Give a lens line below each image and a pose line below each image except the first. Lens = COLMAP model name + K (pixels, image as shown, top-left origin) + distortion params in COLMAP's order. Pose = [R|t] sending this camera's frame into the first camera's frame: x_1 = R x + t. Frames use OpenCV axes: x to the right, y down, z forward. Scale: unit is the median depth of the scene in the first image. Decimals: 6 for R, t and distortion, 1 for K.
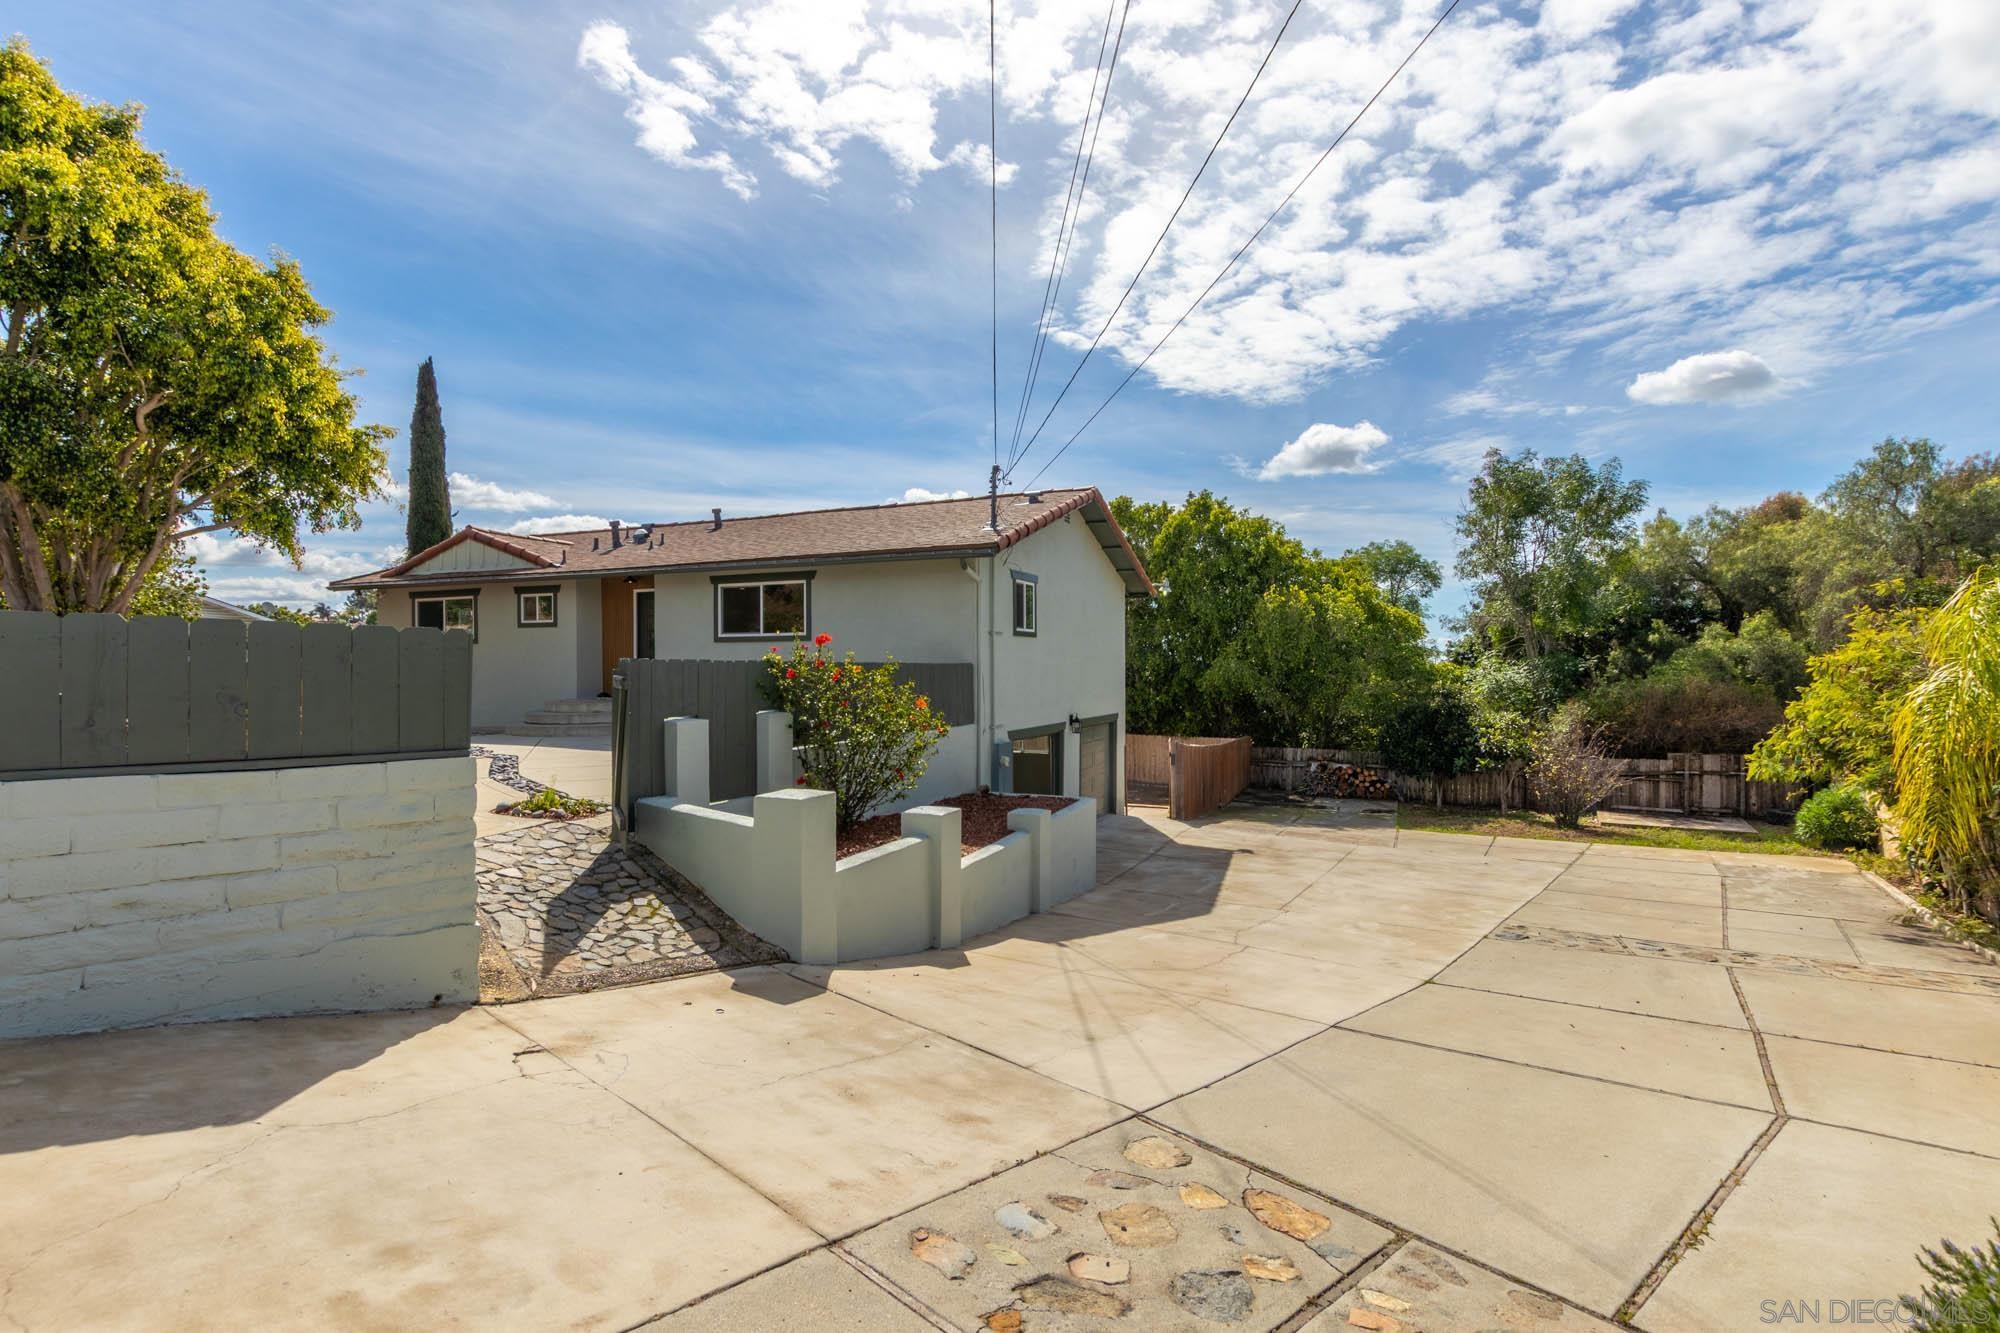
lens RADIAL K [[916.0, 0, 996.6], [0, 916.0, 658.9], [0, 0, 1]] dist [0.001840, -0.000358]
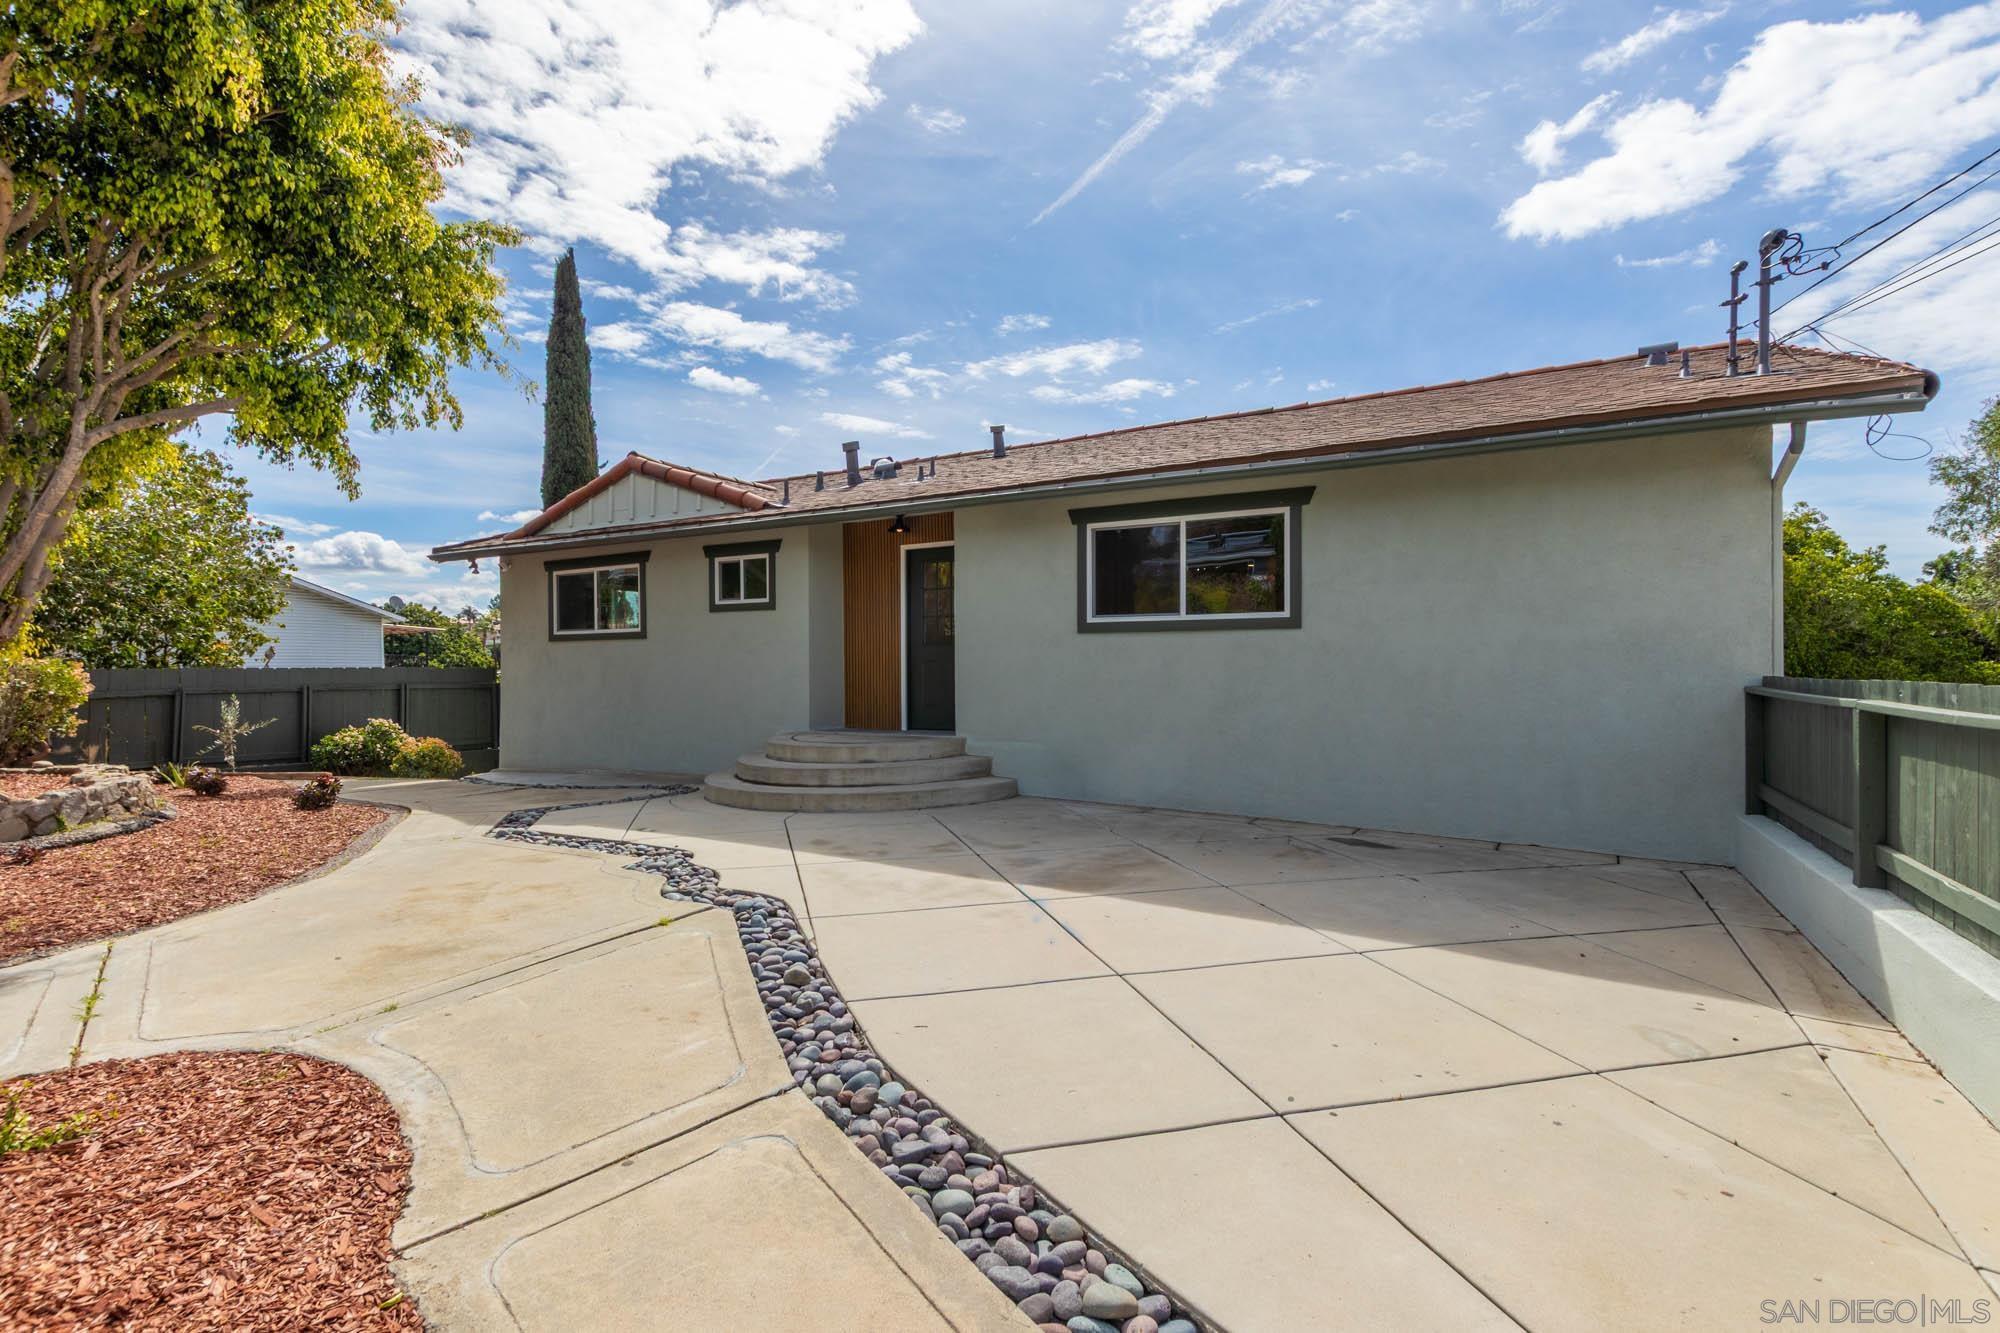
lens RADIAL K [[916.0, 0, 1011.8], [0, 916.0, 672.9], [0, 0, 1]] dist [0.001840, -0.000358]
pose [[0.994866, 0.001355, -0.101189, -0.257686], [0.000073, 0.999900, 0.014115, -0.001667], [0.101198, -0.014050, 0.994767, 0.404897]]
